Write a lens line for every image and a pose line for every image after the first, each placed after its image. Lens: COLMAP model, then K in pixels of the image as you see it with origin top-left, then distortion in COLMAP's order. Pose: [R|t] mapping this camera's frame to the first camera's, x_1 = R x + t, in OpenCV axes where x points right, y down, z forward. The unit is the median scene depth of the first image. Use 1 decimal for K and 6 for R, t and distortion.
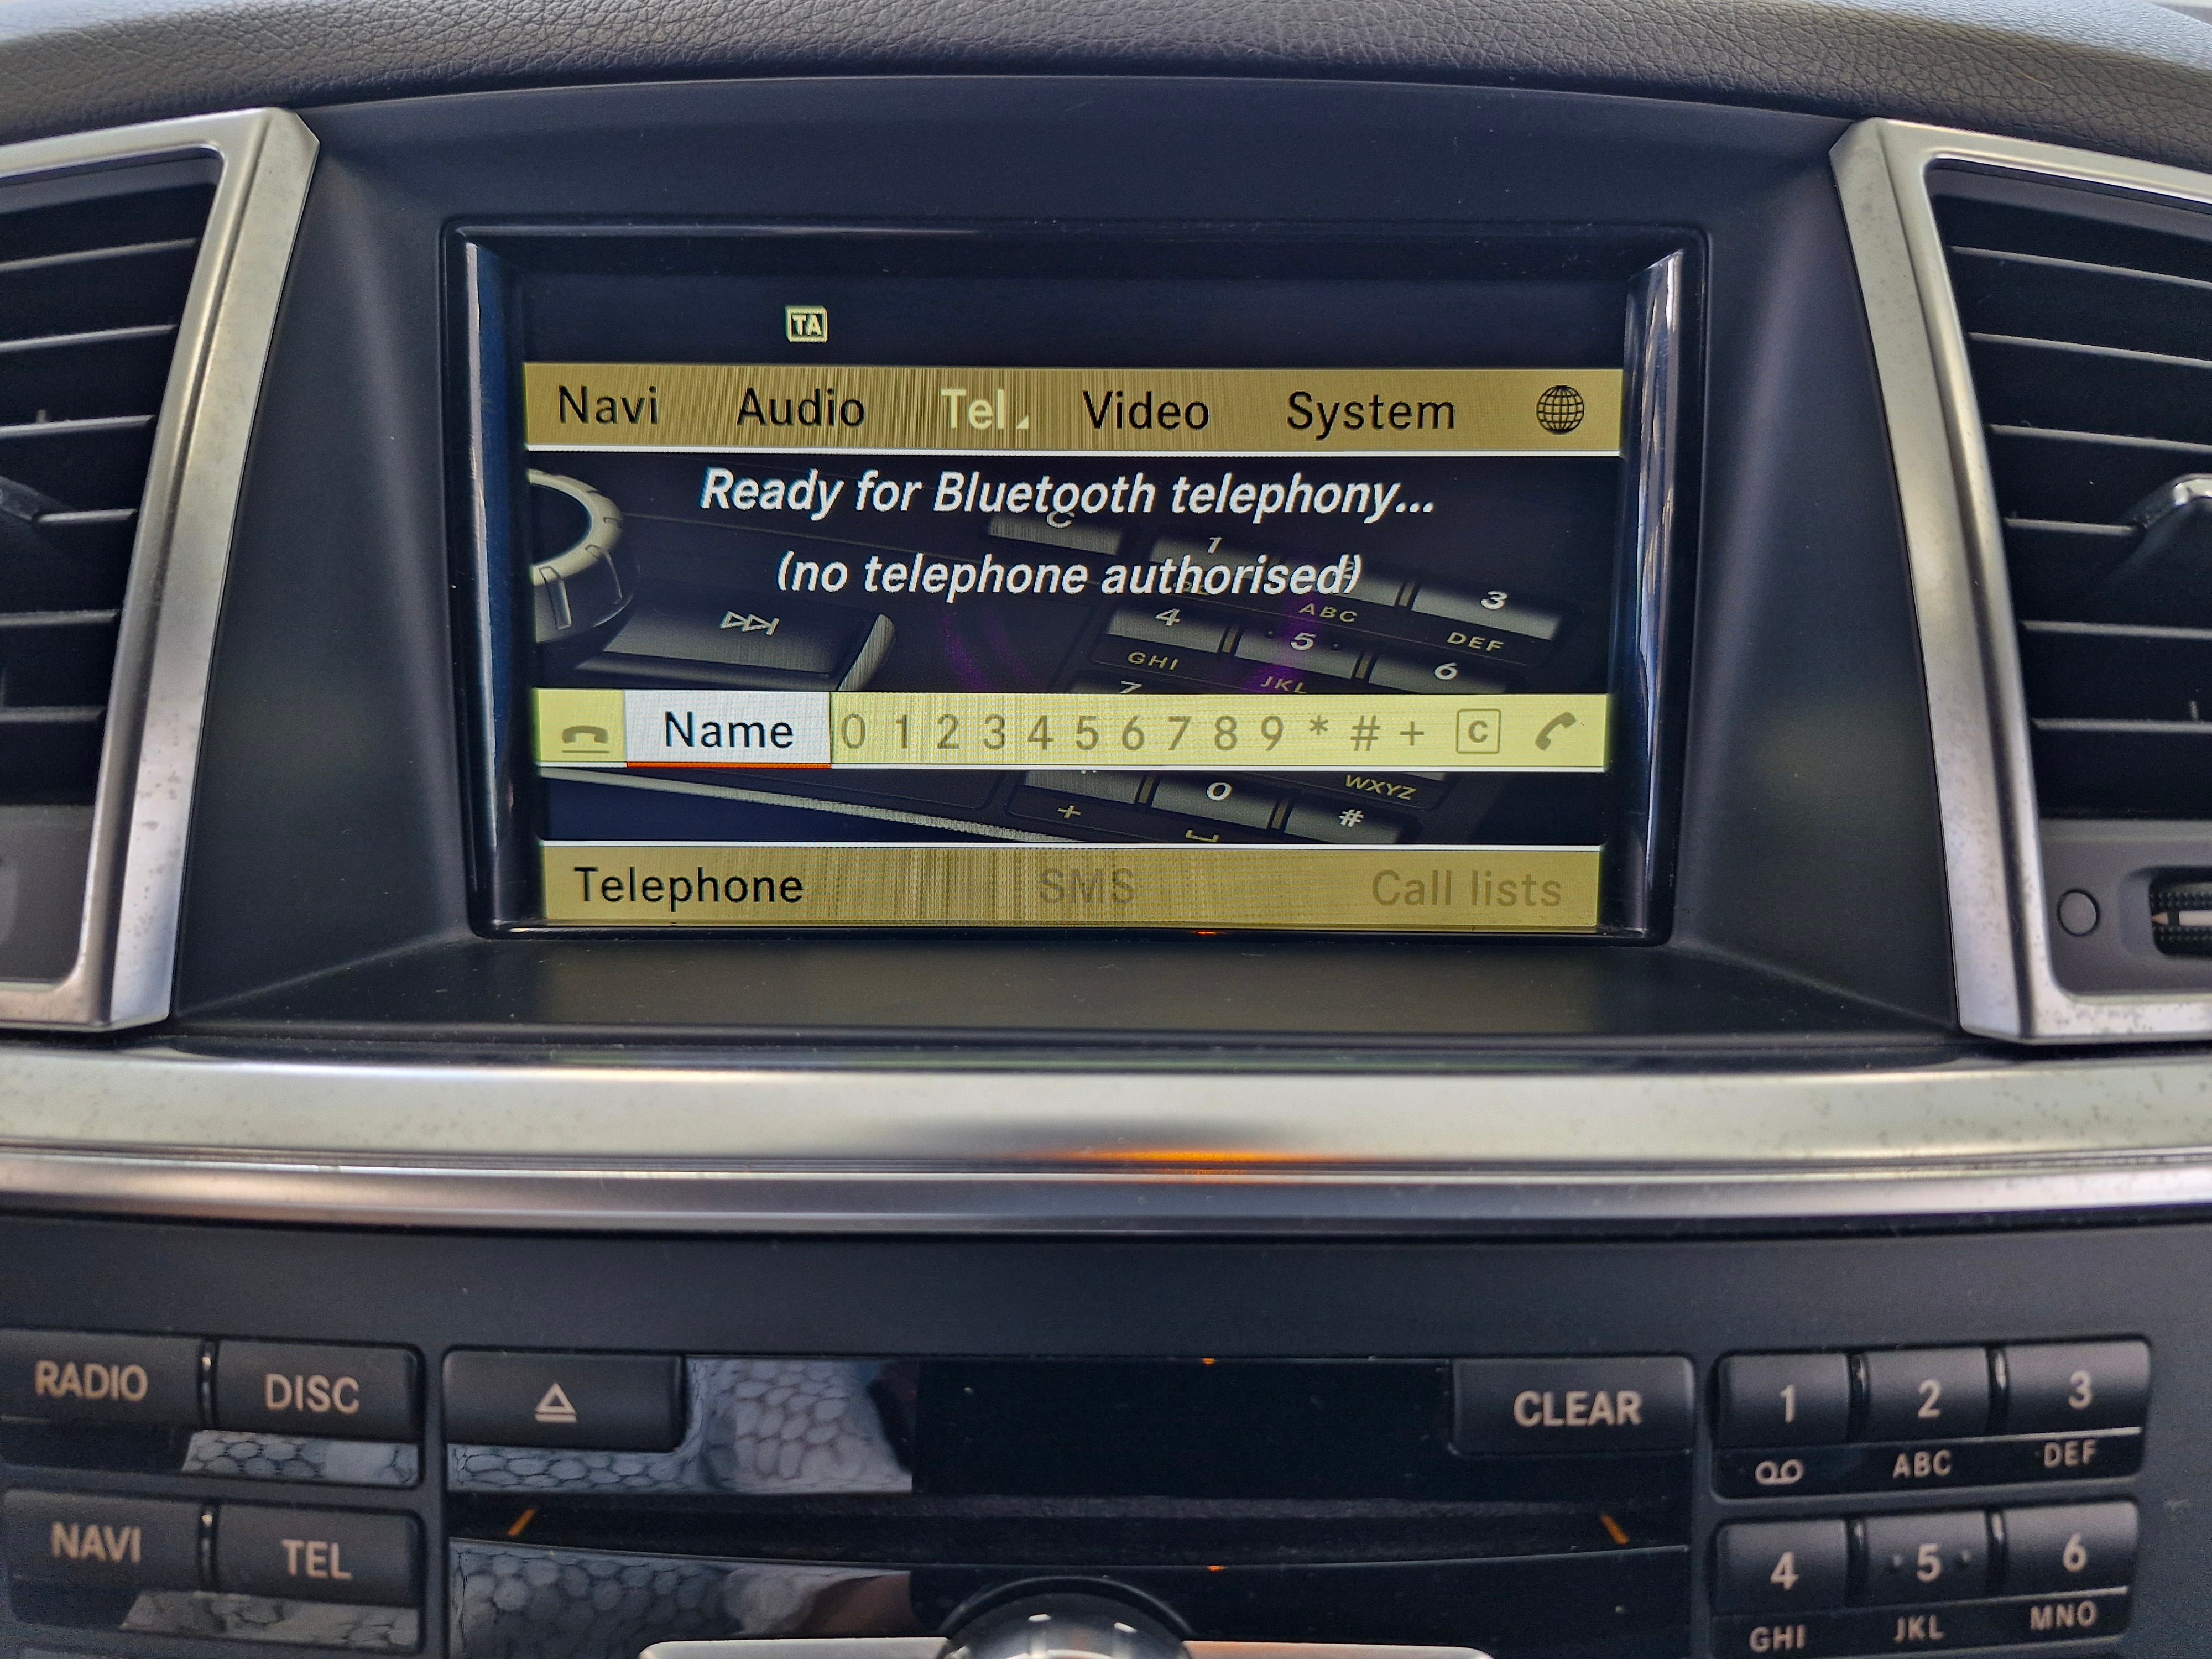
lens RADIAL K [[1564.6, 0, 1091.6], [0, 1564.6, 843.2], [0, 0, 1]] dist [0.059443, -0.068079]
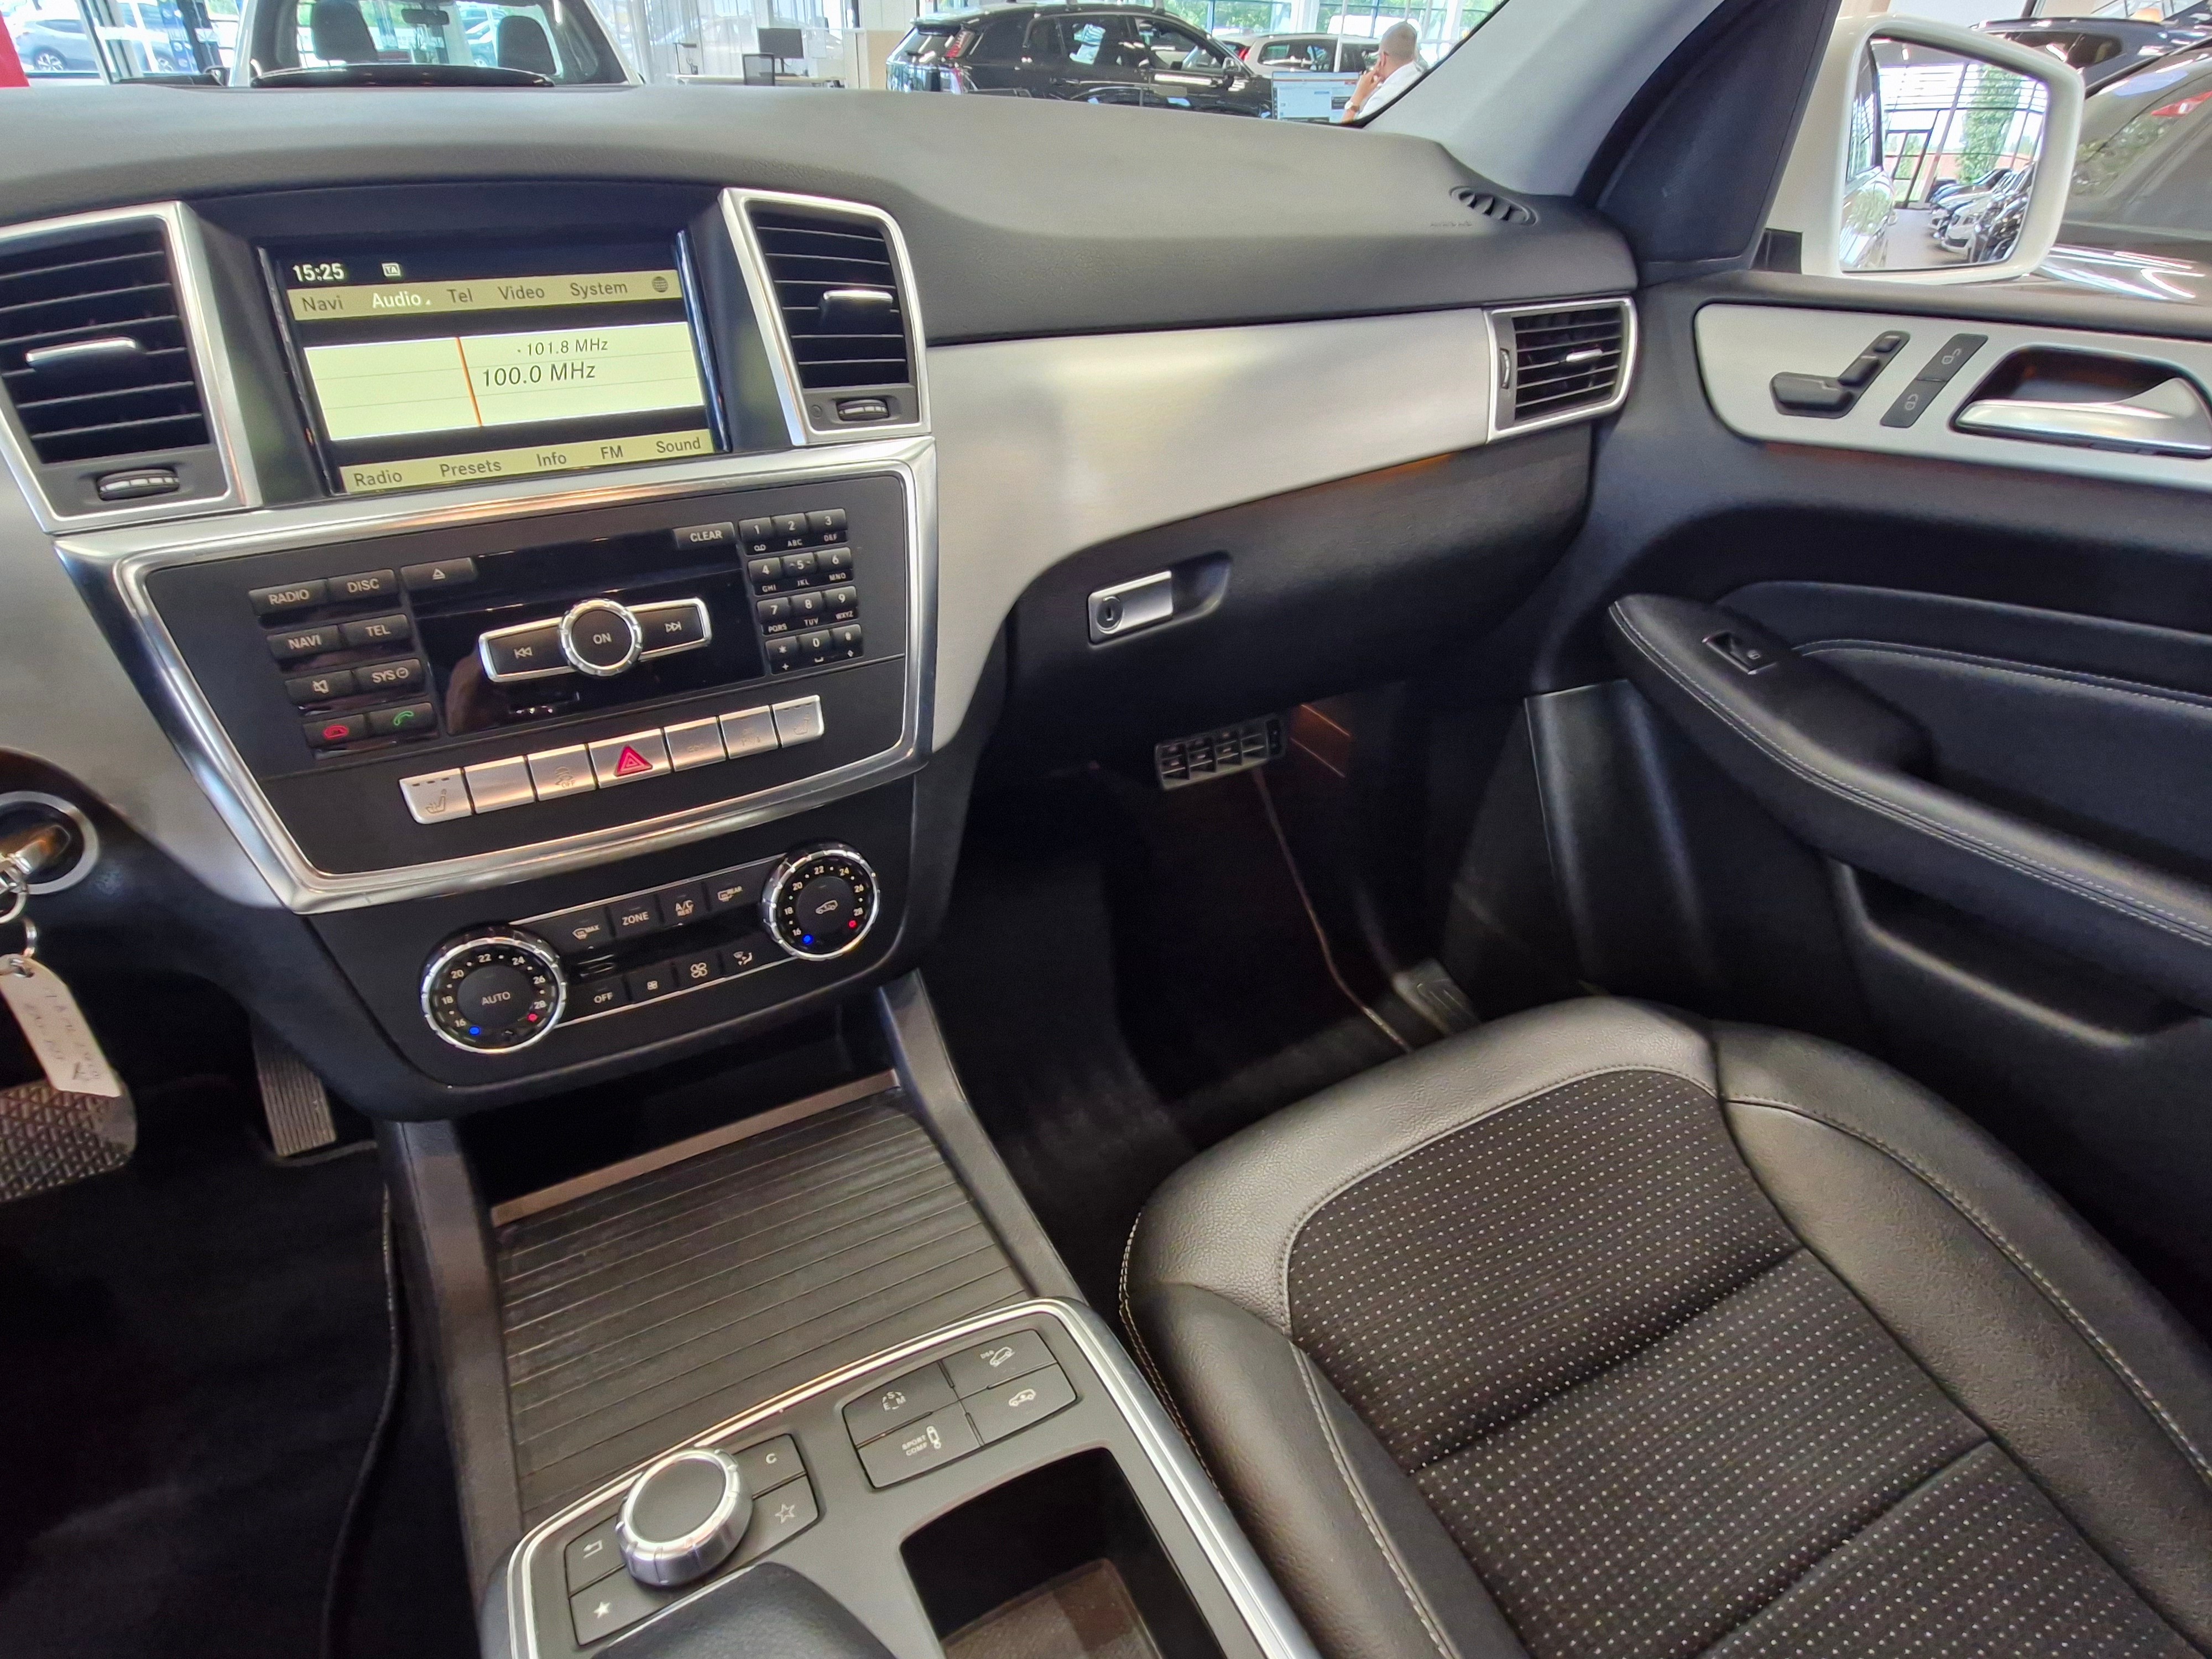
lens RADIAL K [[1181.6, 0, 1076.1], [0, 1181.6, 831.5], [0, 0, 1]] dist [0.007319, -0.006581]
pose [[0.885046, -0.248197, 0.393816, -0.204939], [0.181083, 0.962934, 0.199915, 0.539365], [-0.428838, -0.105621, 0.897186, -1.881417]]
